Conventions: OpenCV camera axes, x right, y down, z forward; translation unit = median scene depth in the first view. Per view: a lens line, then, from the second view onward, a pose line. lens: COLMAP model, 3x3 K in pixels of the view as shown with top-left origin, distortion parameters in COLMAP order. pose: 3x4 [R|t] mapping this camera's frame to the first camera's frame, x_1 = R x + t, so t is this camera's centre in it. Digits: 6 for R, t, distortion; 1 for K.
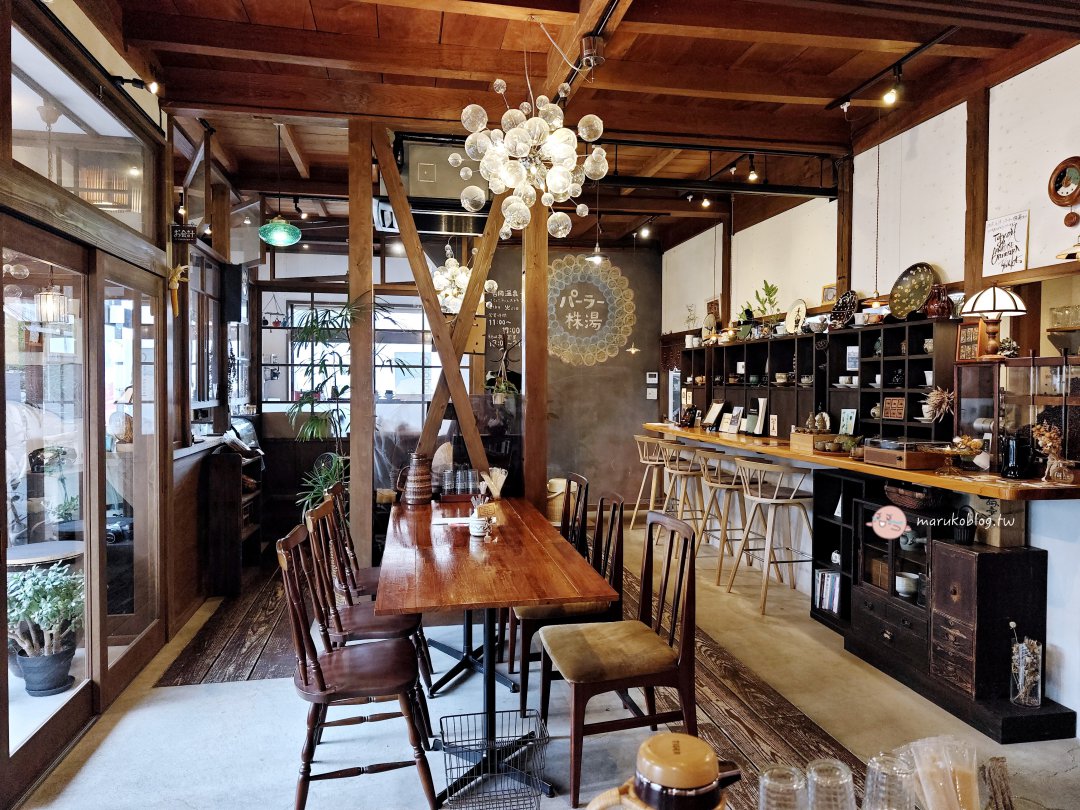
lens RADIAL K [[721.7, 0, 540.0], [0, 721.7, 405.0], [0, 0, 1]] dist [0.051038, -0.119503]
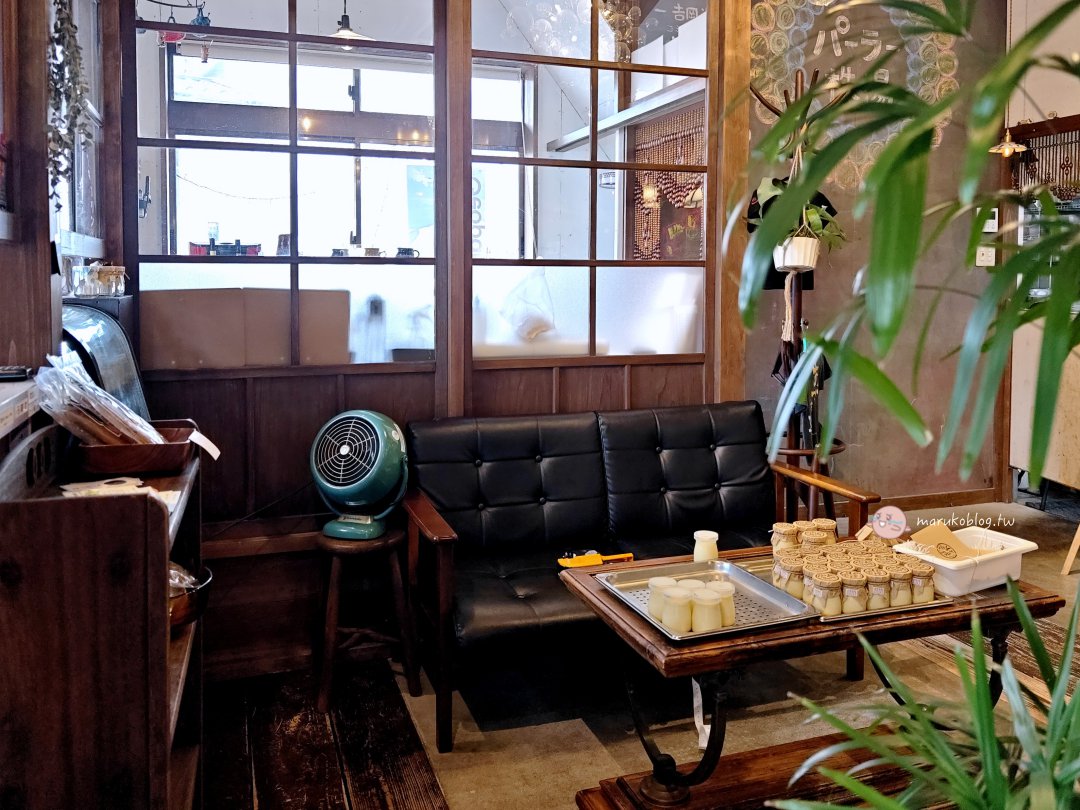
lens RADIAL K [[909.2, 0, 537.1], [0, 909.2, 318.6], [0, 0, 1]] dist [0.002936, 0.000608]
pose [[0.990885, -0.009125, 0.134400, -0.302584], [0.006665, 0.999802, 0.018741, 0.018954], [-0.134545, -0.017675, 0.990750, 0.664620]]
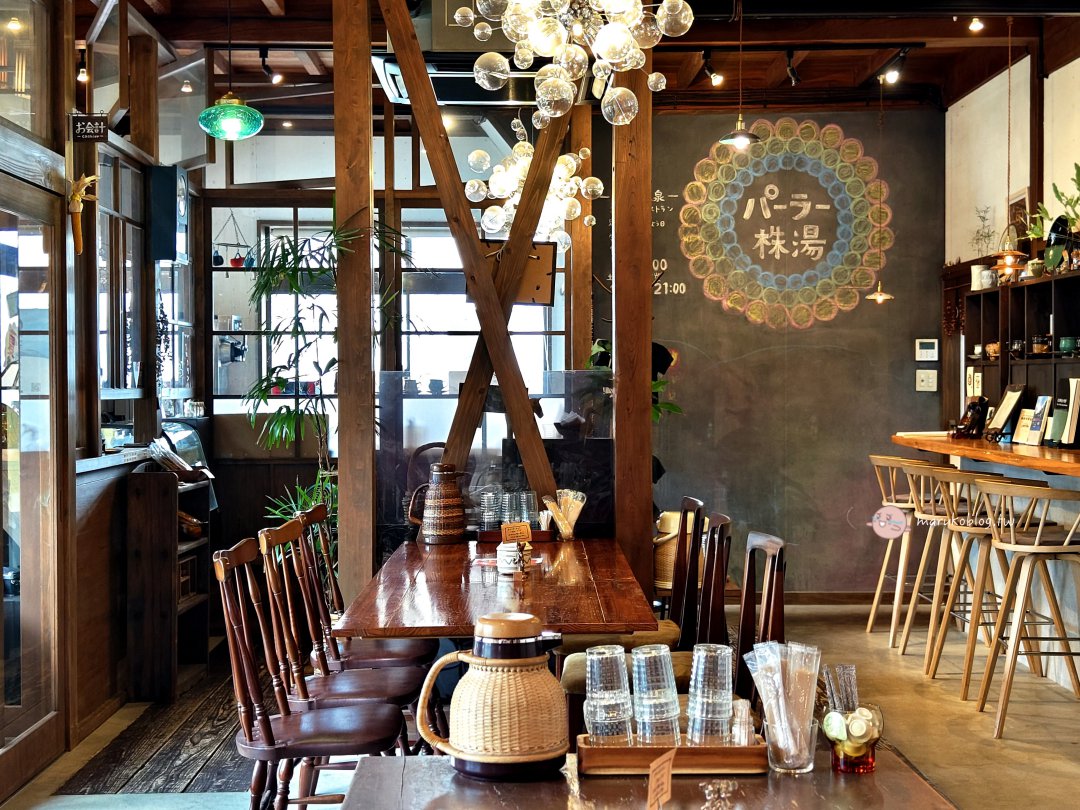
lens RADIAL K [[1552.2, 0, 538.3], [0, 1552.2, 422.9], [0, 0, 1]] dist [0.268902, -1.445101]
pose [[0.985399, -0.004158, -0.170211, 0.104212], [0.003735, 0.999989, -0.002807, 0.025136], [0.170220, 0.002130, 0.985404, -0.231238]]
